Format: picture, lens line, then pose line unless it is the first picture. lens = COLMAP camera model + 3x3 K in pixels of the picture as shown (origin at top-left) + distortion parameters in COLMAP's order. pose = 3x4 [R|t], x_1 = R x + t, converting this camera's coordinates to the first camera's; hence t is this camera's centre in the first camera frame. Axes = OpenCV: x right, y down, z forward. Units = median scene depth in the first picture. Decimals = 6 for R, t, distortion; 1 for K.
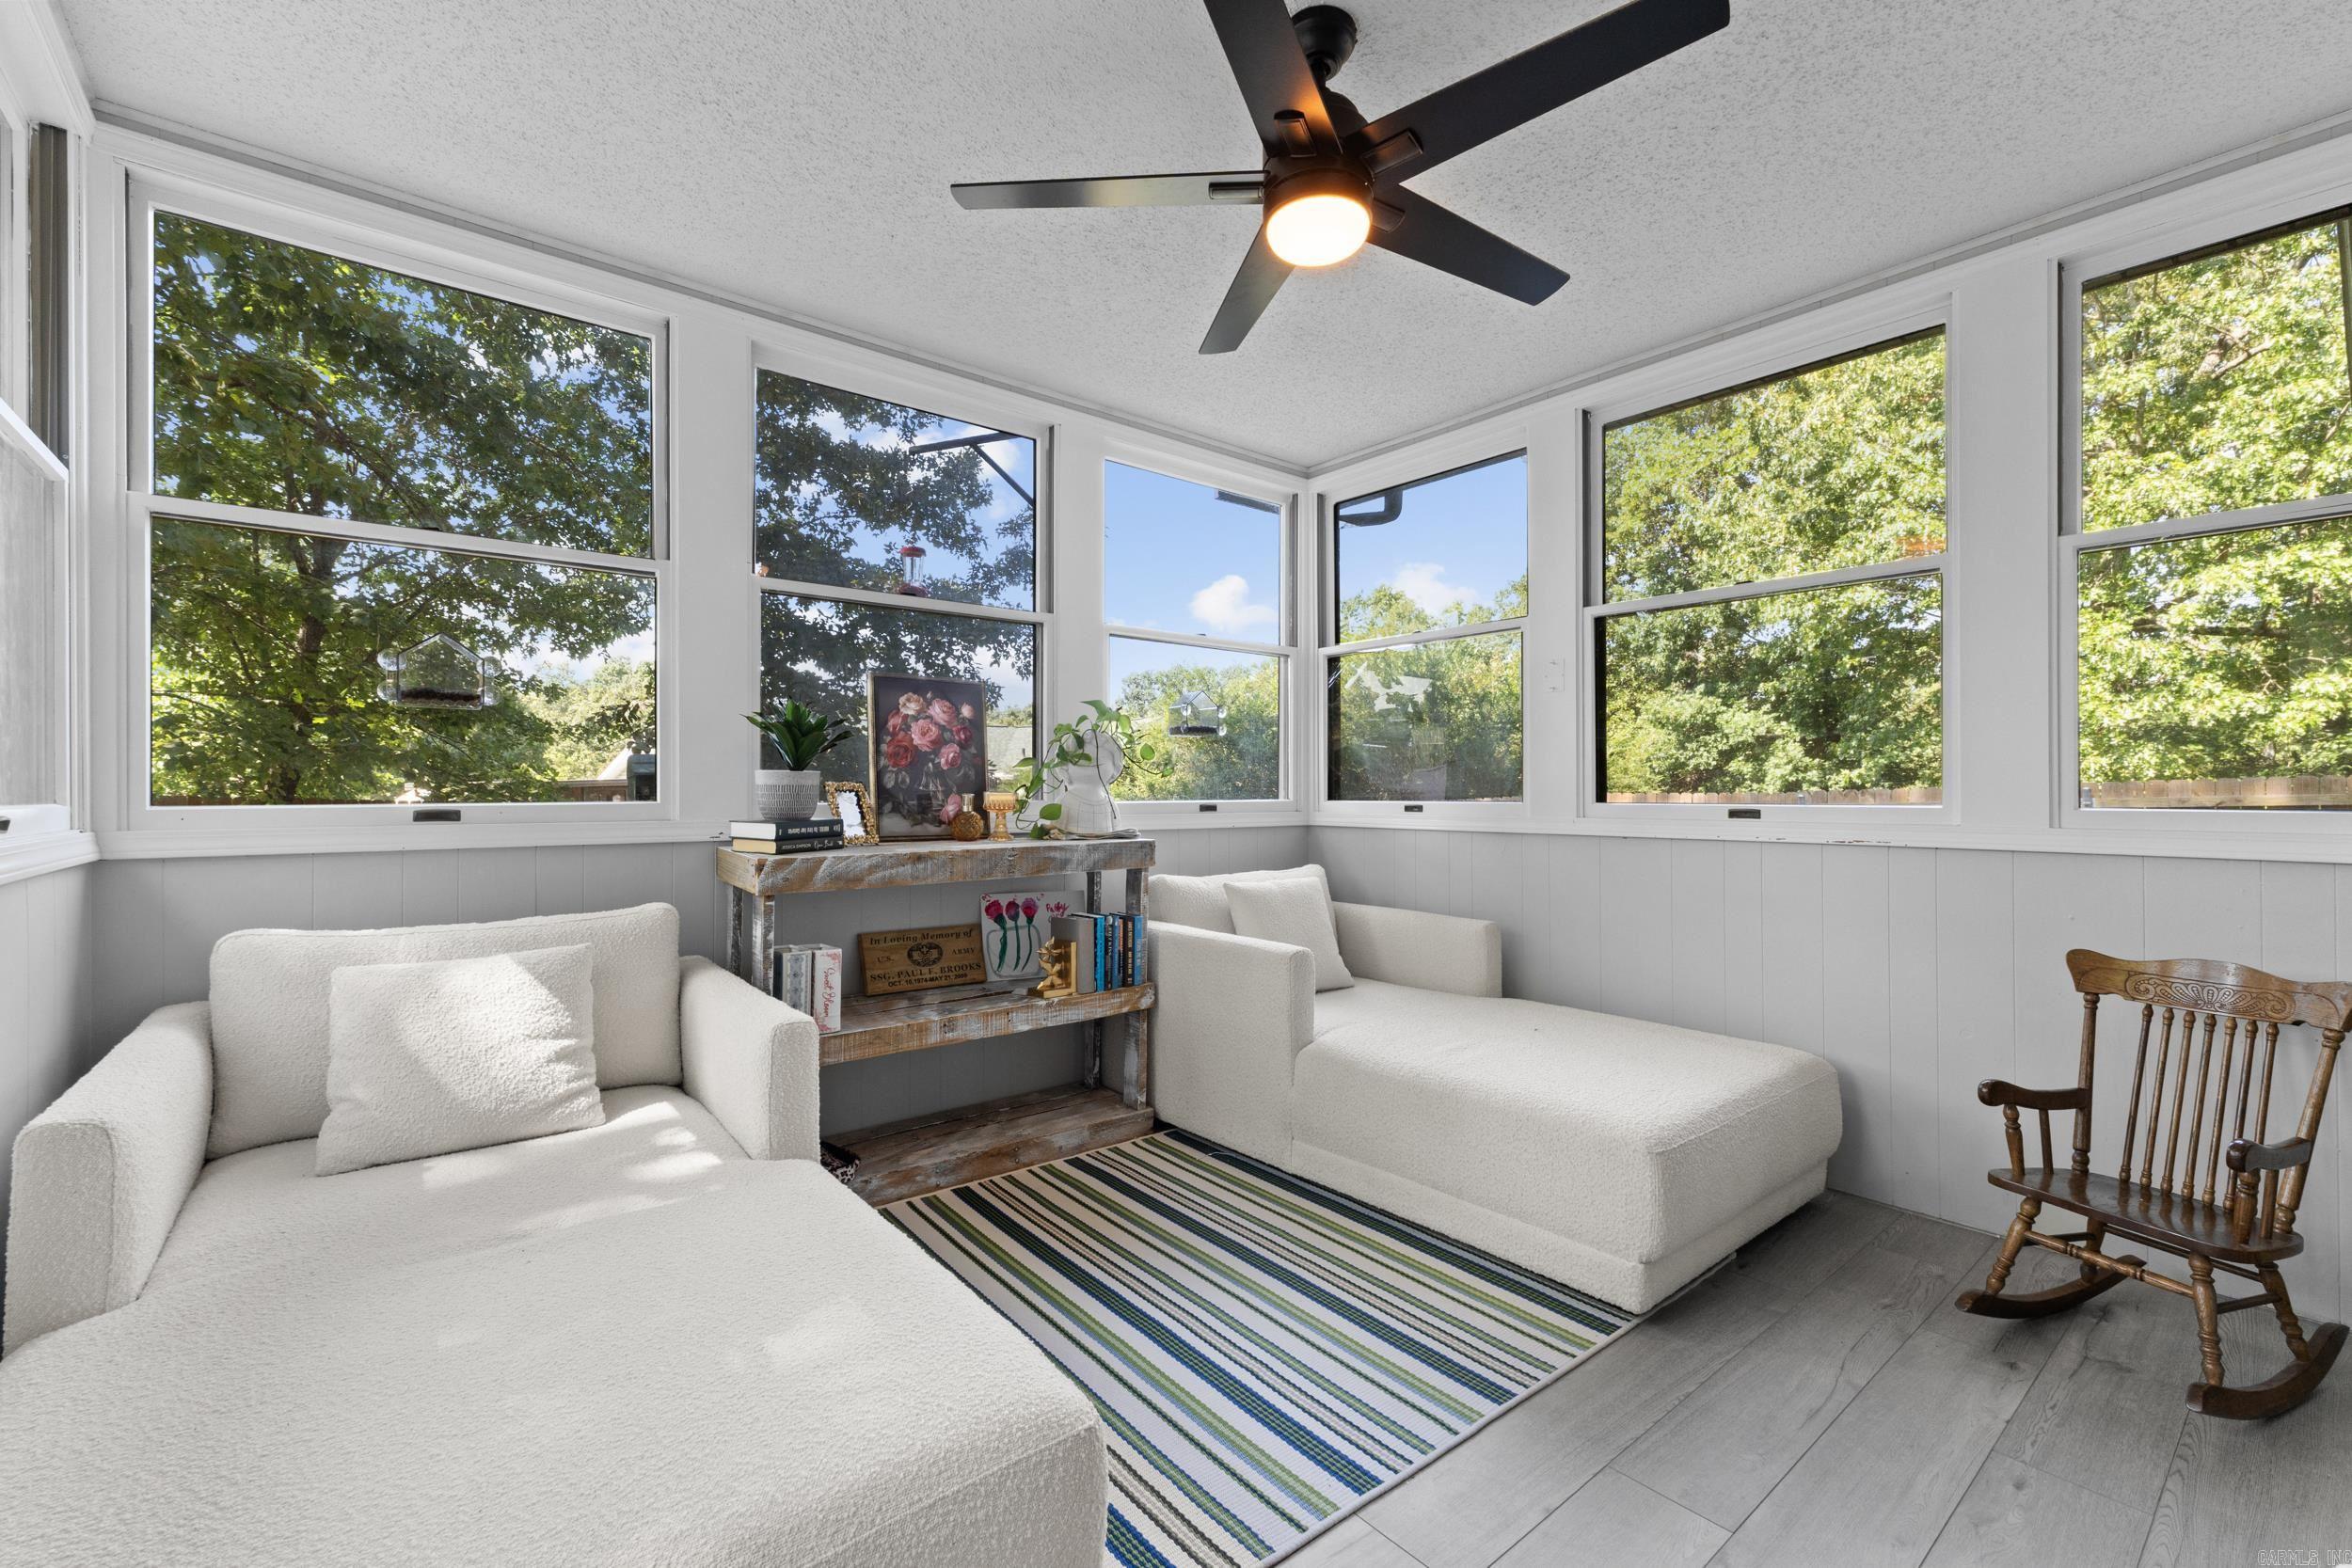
lens RADIAL K [[997.2, 0, 1196.5], [0, 997.2, 789.7], [0, 0, 1]] dist [0.004319, 0.001203]
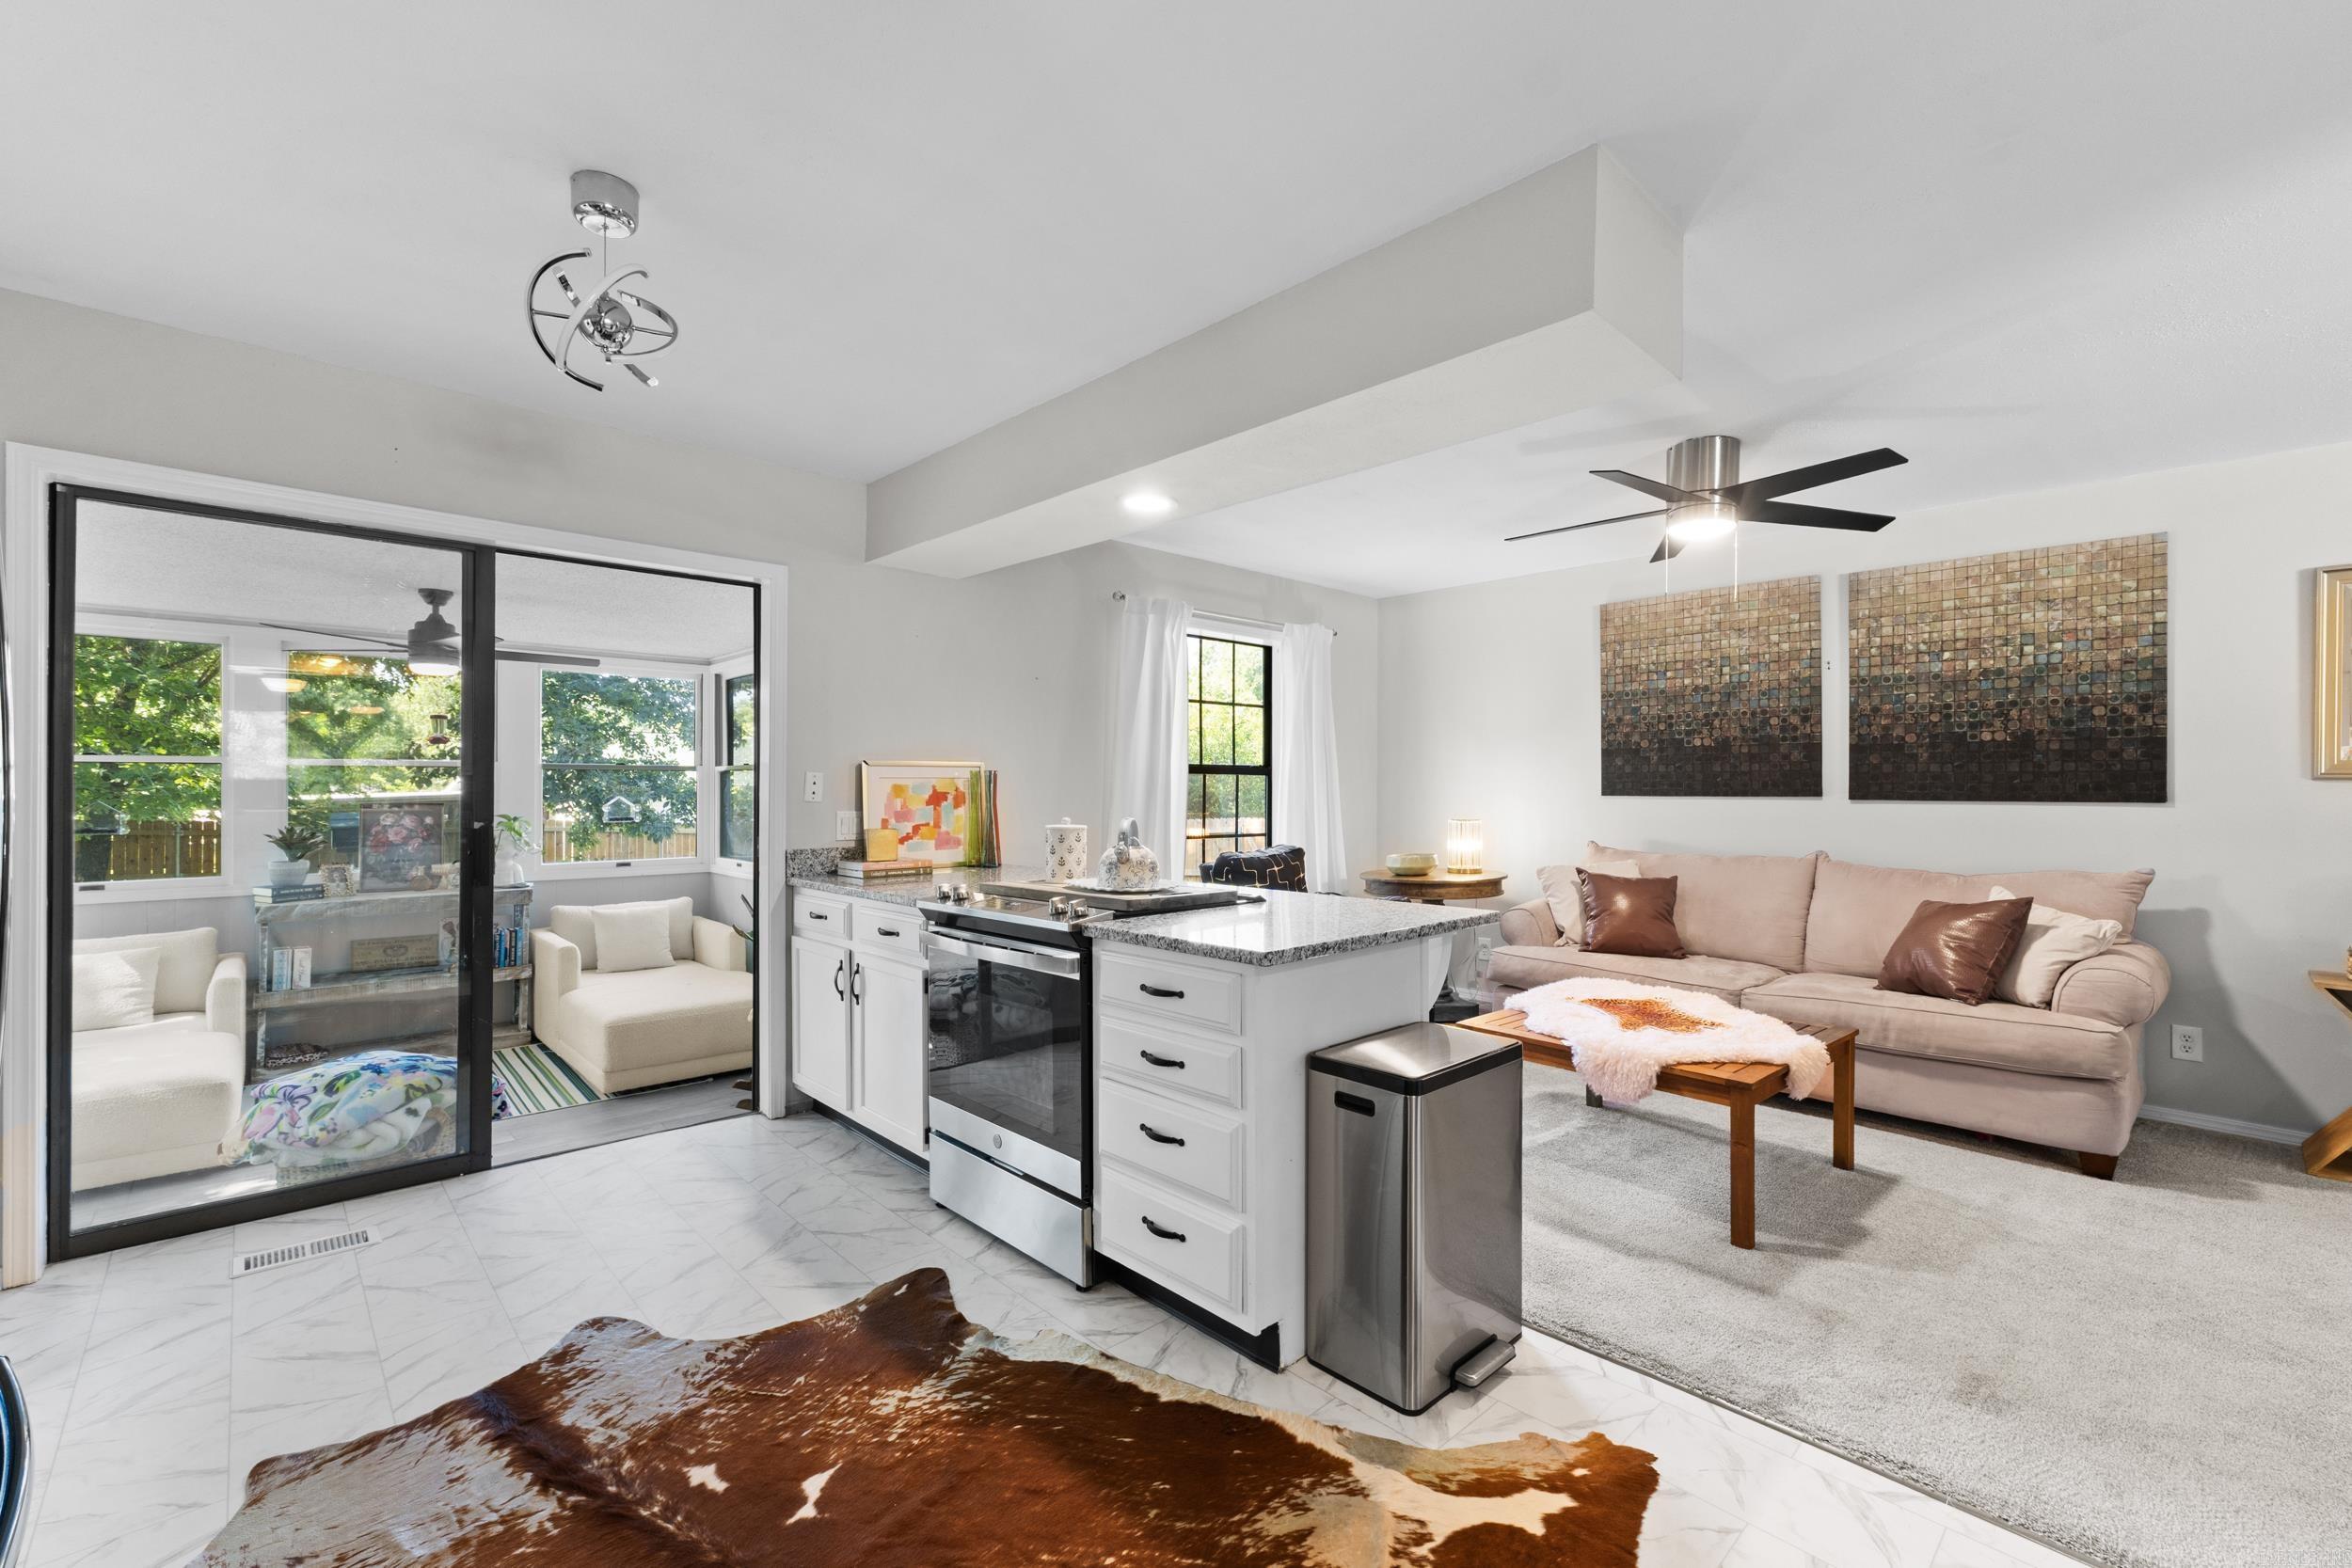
lens RADIAL K [[997.2, 0, 1193.2], [0, 997.2, 785.0], [0, 0, 1]] dist [0.004319, 0.001203]
pose [[0.997714, 0.001711, 0.067557, 1.086101], [-0.001609, 0.999997, -0.001562, -0.146487], [-0.067559, 0.001449, 0.997714, -0.981474]]
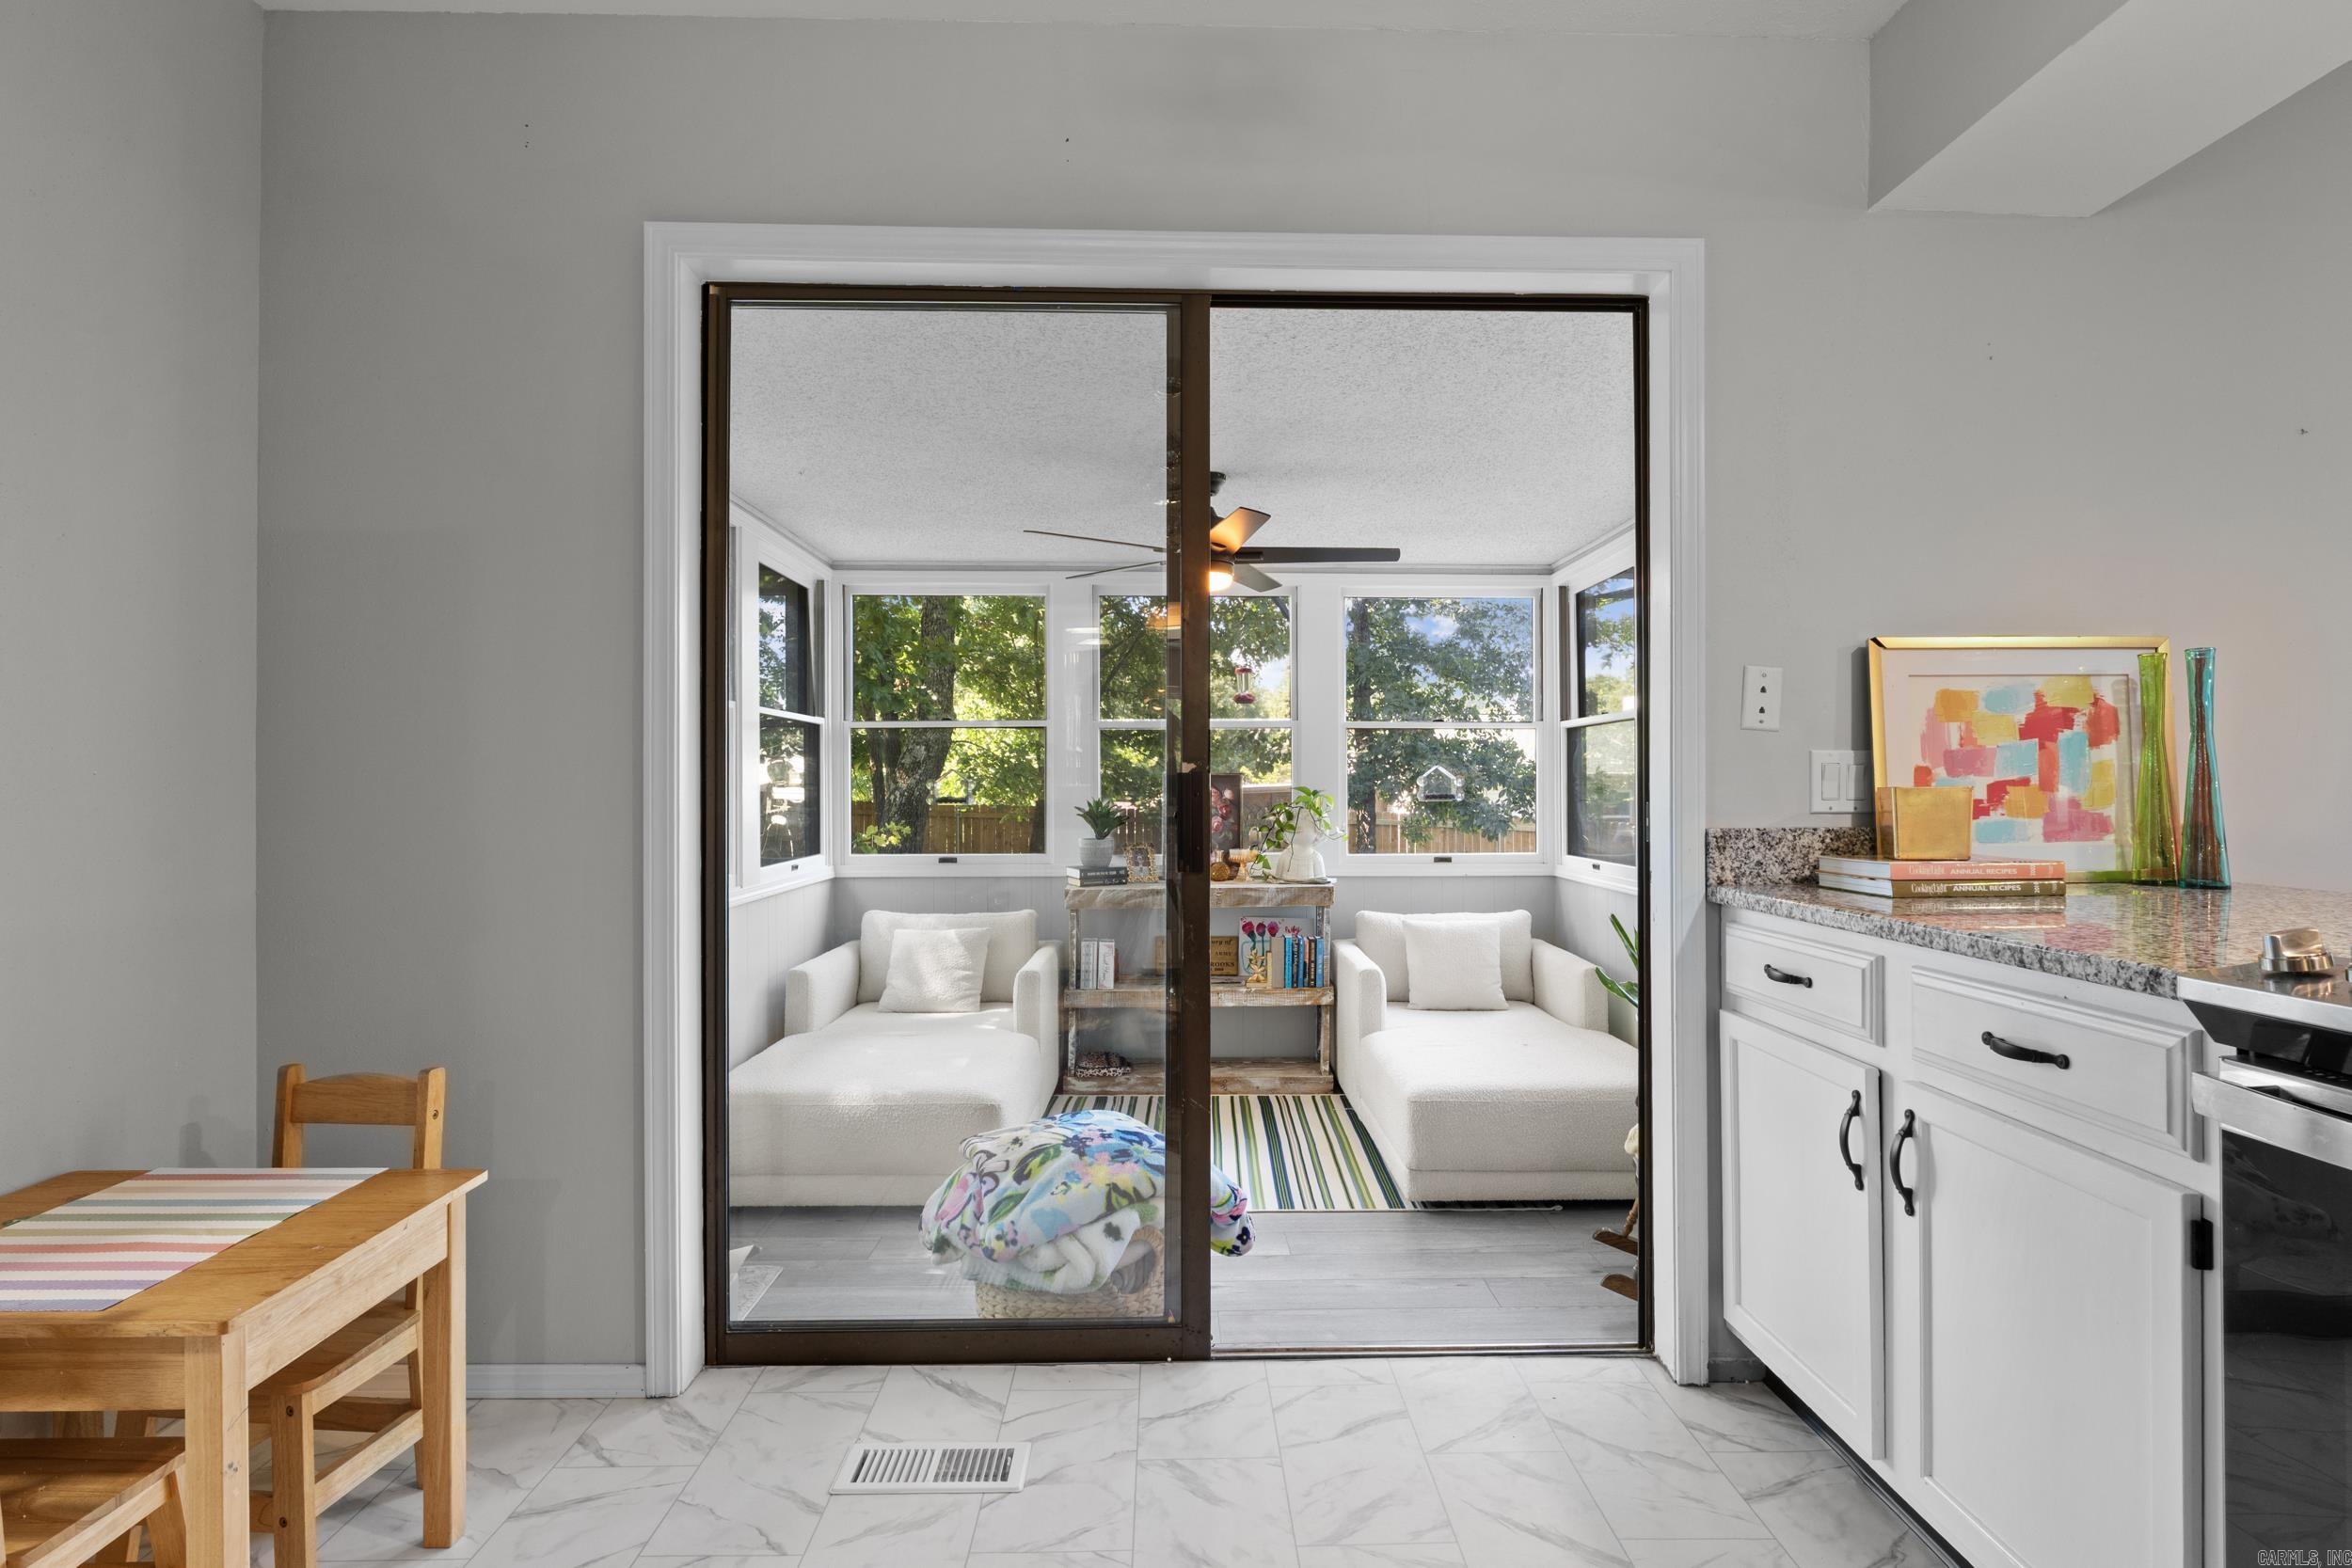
lens RADIAL K [[1231.5, 0, 1195.0], [0, 1231.5, 773.1], [0, 0, 1]] dist [-0.015313, -0.001756]
pose [[0.786600, -0.007470, -0.617418, 0.887404], [0.003538, 0.999965, -0.007591, -0.097996], [0.617453, 0.003787, 0.786599, -0.497748]]
